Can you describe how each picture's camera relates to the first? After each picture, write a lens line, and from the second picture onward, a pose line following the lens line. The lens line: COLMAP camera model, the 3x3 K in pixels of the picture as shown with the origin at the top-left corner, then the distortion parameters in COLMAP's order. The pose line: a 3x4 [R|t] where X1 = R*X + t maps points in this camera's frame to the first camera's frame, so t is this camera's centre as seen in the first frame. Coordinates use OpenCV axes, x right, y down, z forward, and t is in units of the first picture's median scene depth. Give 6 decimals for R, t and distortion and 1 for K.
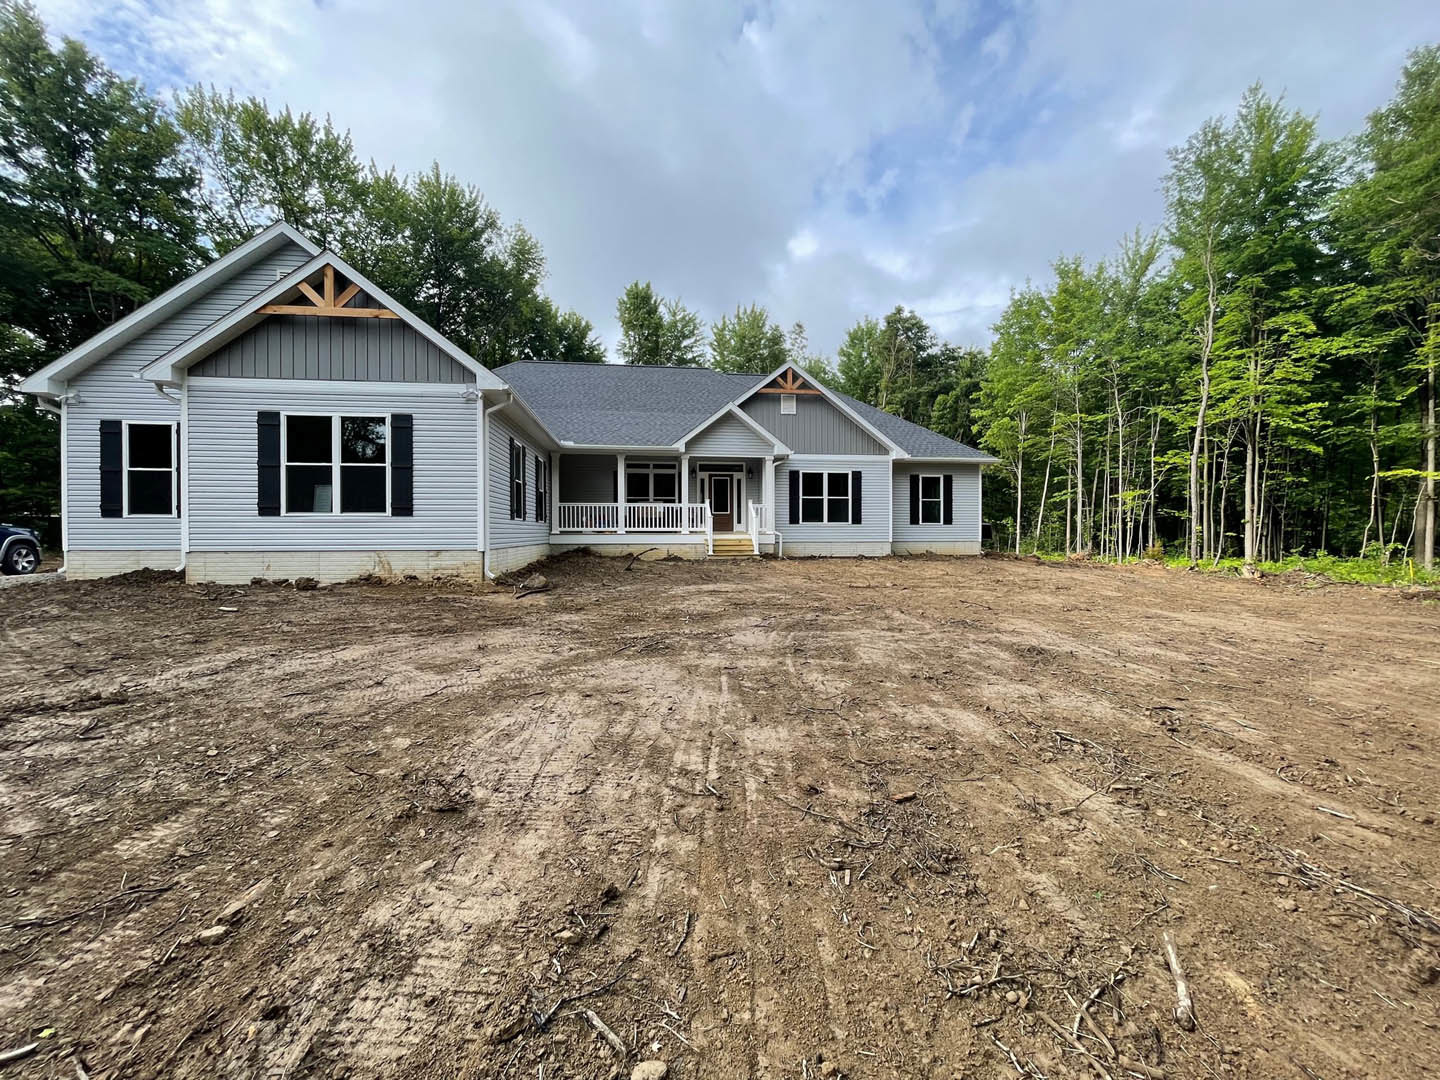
lens RADIAL K [[589.6, 0, 720.0], [0, 589.6, 540.0], [0, 0, 1]] dist [-0.002251, -0.000343]
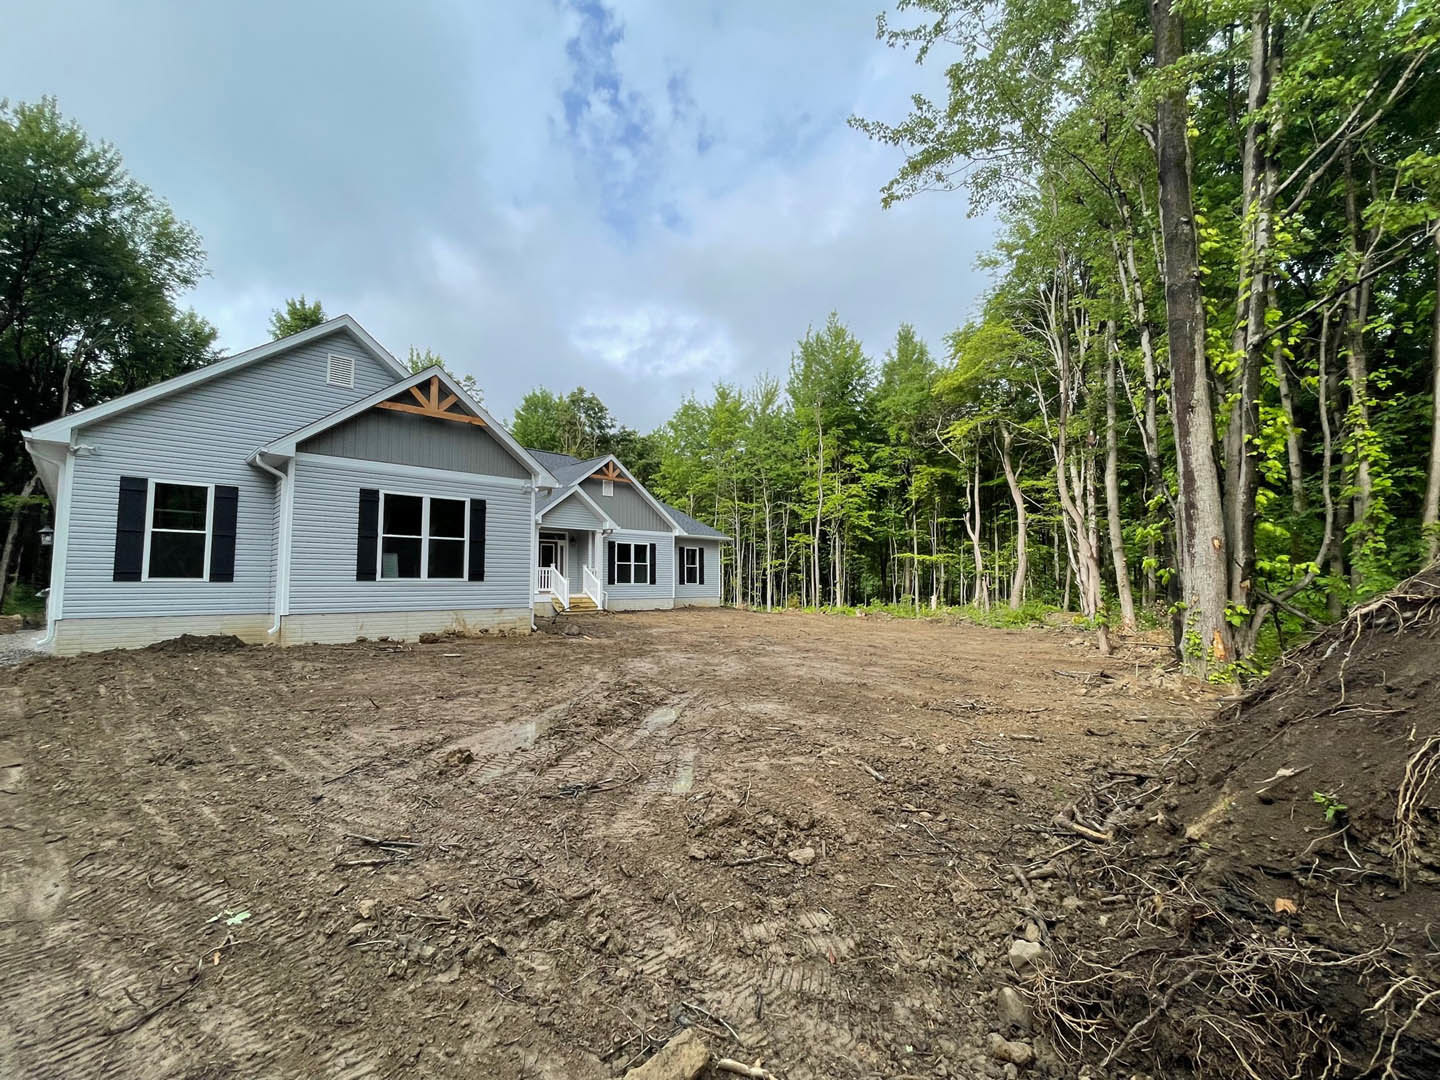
lens RADIAL K [[625.9, 0, 720.0], [0, 625.9, 540.0], [0, 0, 1]] dist [0.001931, -0.000024]
pose [[0.797043, 0.041784, 0.602475, -0.482199], [0.013358, 0.996140, -0.086758, -0.002935], [-0.603774, 0.077198, 0.793409, -0.184399]]
